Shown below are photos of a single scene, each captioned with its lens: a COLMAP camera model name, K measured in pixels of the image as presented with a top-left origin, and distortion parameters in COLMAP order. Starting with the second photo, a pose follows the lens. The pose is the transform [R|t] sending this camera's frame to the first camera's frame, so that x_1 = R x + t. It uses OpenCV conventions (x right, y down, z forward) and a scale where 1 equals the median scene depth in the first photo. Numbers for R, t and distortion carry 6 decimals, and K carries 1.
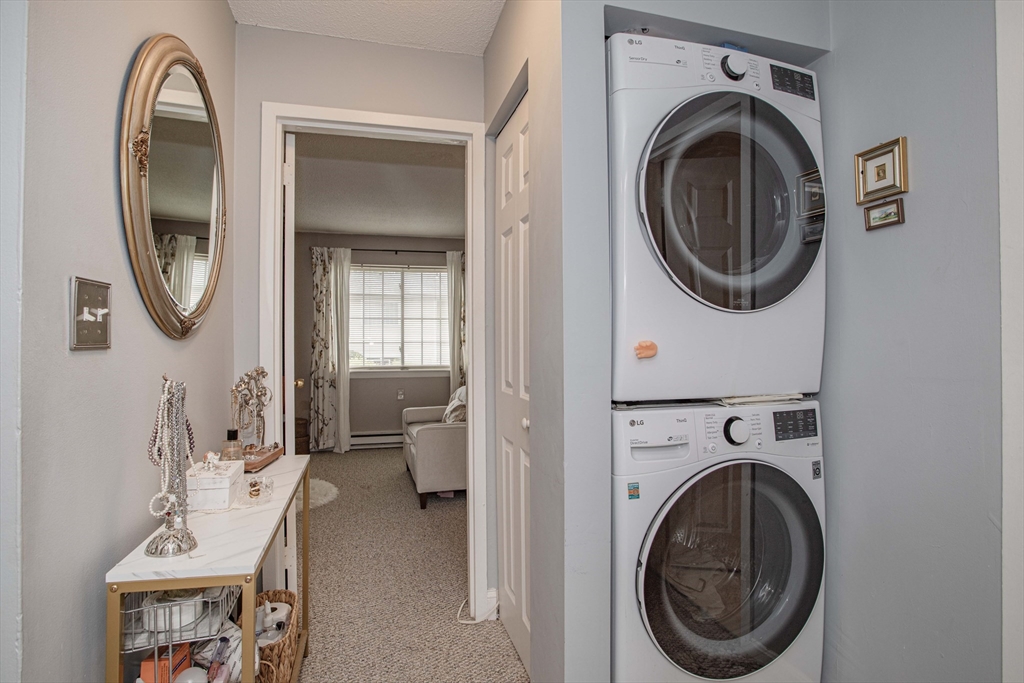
lens RADIAL K [[498.5, 0, 511.8], [0, 498.5, 334.5], [0, 0, 1]] dist [-0.065945, 0.024975]
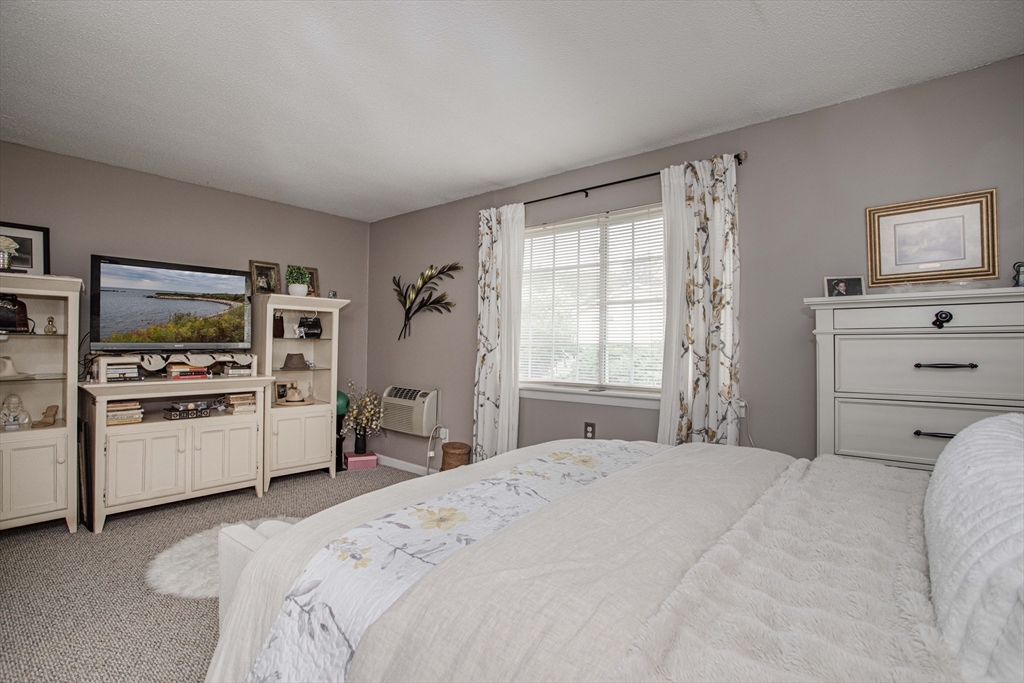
lens RADIAL K [[498.5, 0, 508.3], [0, 498.5, 339.0], [0, 0, 1]] dist [-0.065945, 0.024975]
pose [[0.539381, -0.006562, -0.842036, 0.616123], [-0.005229, 0.999924, -0.011142, 0.048484], [0.842046, 0.010413, 0.539306, 1.699553]]
